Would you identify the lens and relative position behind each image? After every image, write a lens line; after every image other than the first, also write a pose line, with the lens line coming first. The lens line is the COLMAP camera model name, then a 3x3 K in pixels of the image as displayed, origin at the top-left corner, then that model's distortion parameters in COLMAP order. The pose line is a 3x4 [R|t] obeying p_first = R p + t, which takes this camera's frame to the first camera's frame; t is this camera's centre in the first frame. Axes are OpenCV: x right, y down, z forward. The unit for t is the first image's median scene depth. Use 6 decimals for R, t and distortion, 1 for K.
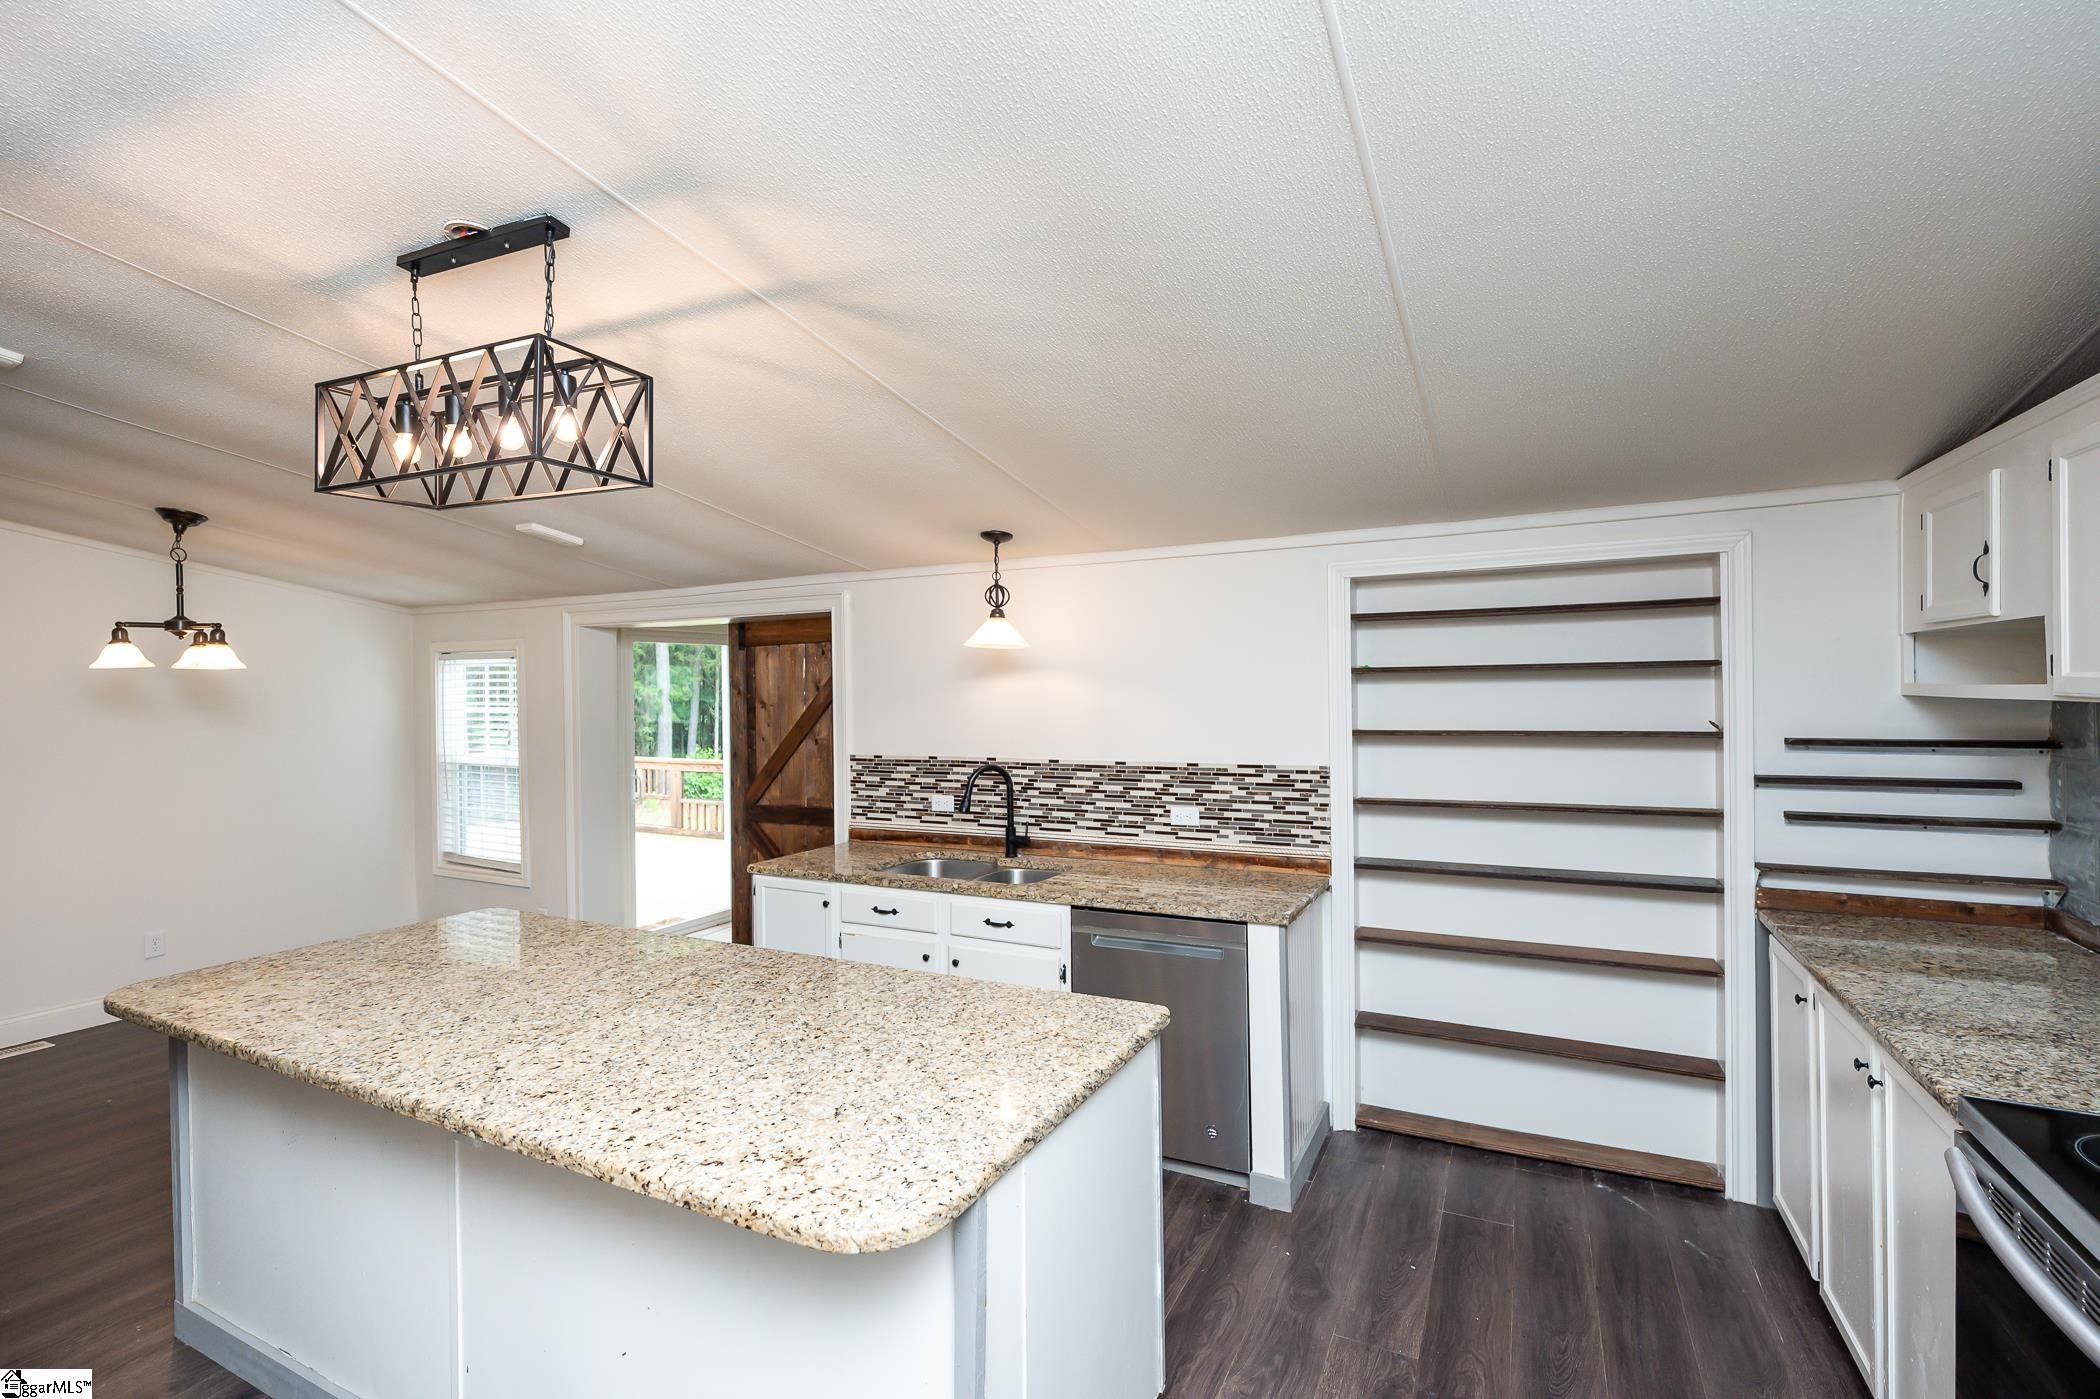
lens RADIAL K [[963.7, 0, 1035.9], [0, 963.7, 692.5], [0, 0, 1]] dist [0.013470, 0.000086]
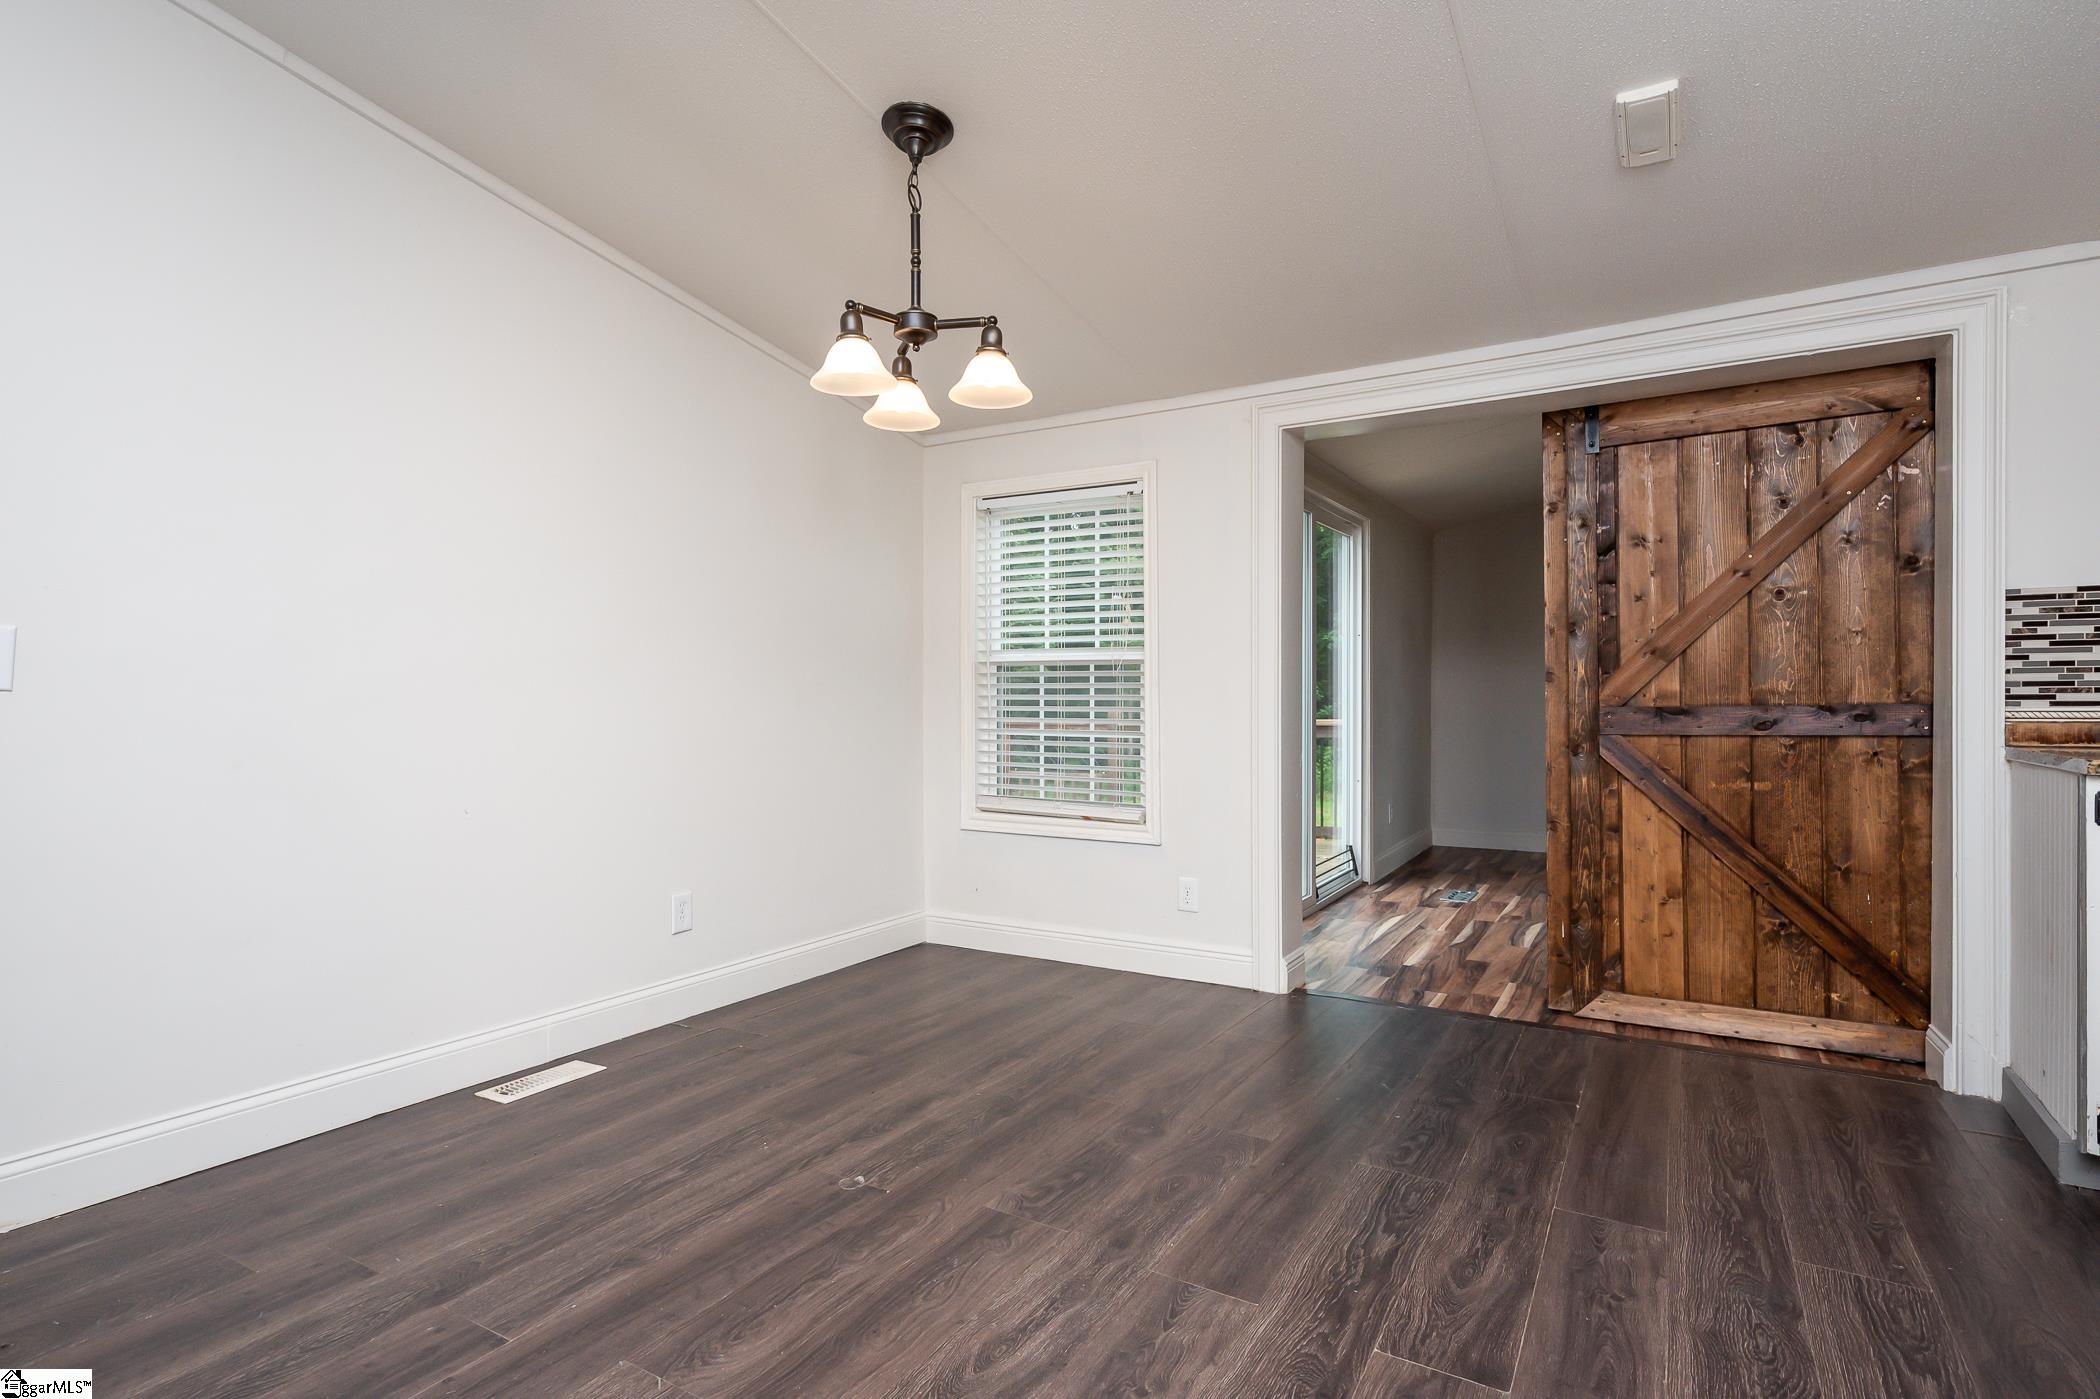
lens RADIAL K [[1058.6, 0, 1058.2], [0, 1058.6, 703.8], [0, 0, 1]] dist [0.015353, -0.000183]
pose [[0.998415, 0.011516, -0.055083, -0.760565], [-0.011401, 0.999932, 0.002397, 0.146804], [0.055107, -0.001765, 0.998479, 0.395396]]
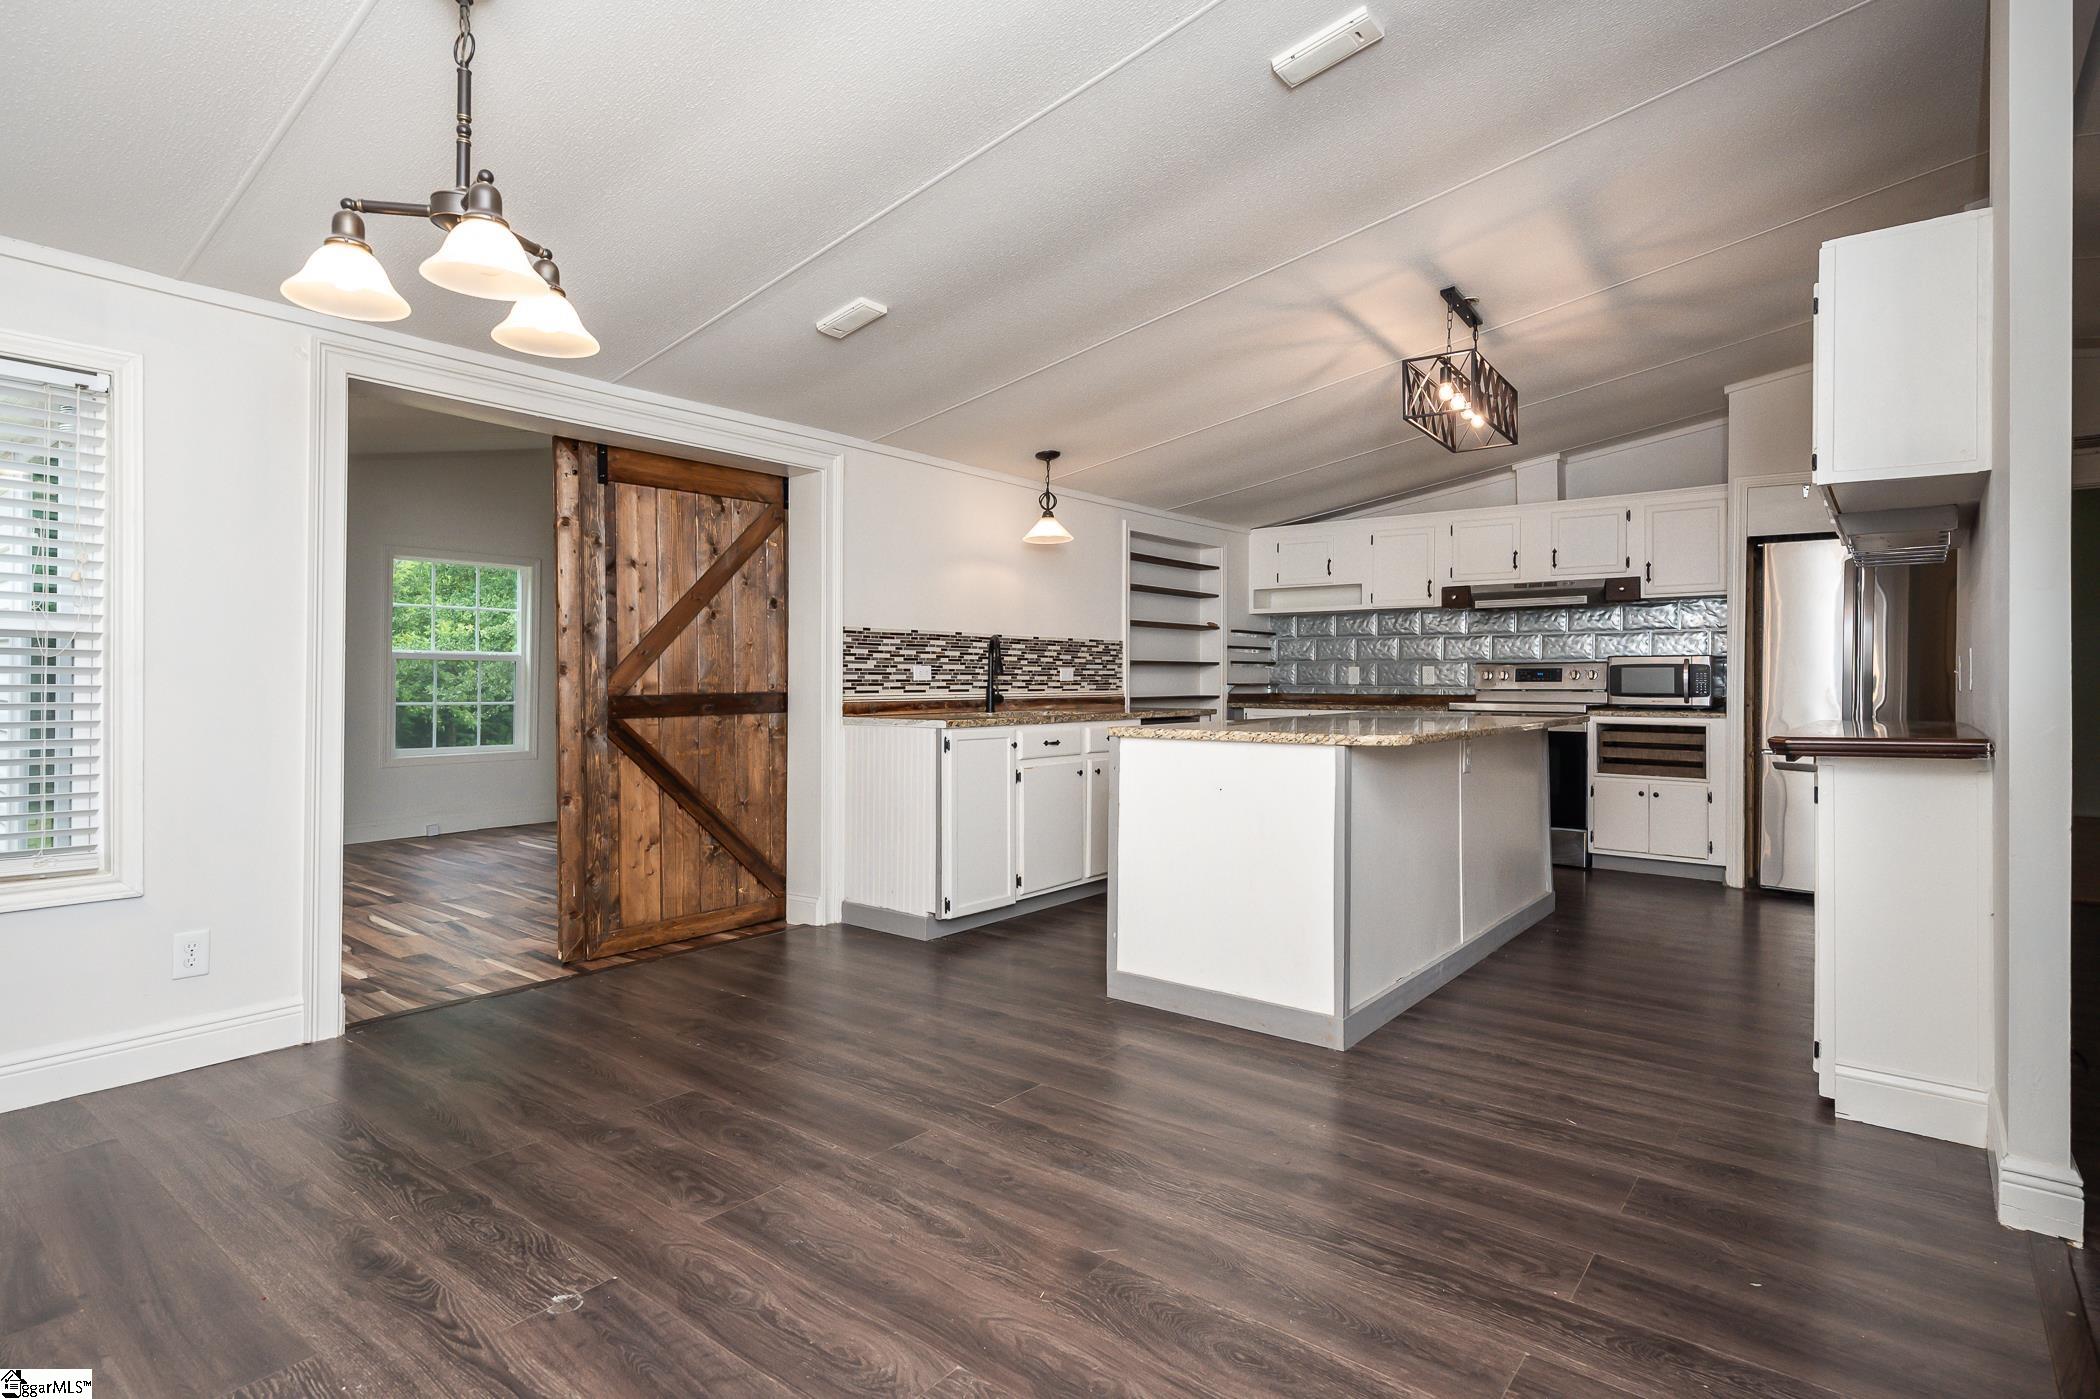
lens RADIAL K [[1058.6, 0, 1045.2], [0, 1058.6, 680.0], [0, 0, 1]] dist [0.015353, -0.000183]
pose [[0.189026, 0.016463, 0.981834, -1.291517], [-0.001050, 0.999862, -0.016563, 0.147335], [-0.981972, 0.002100, 0.189017, 0.659342]]
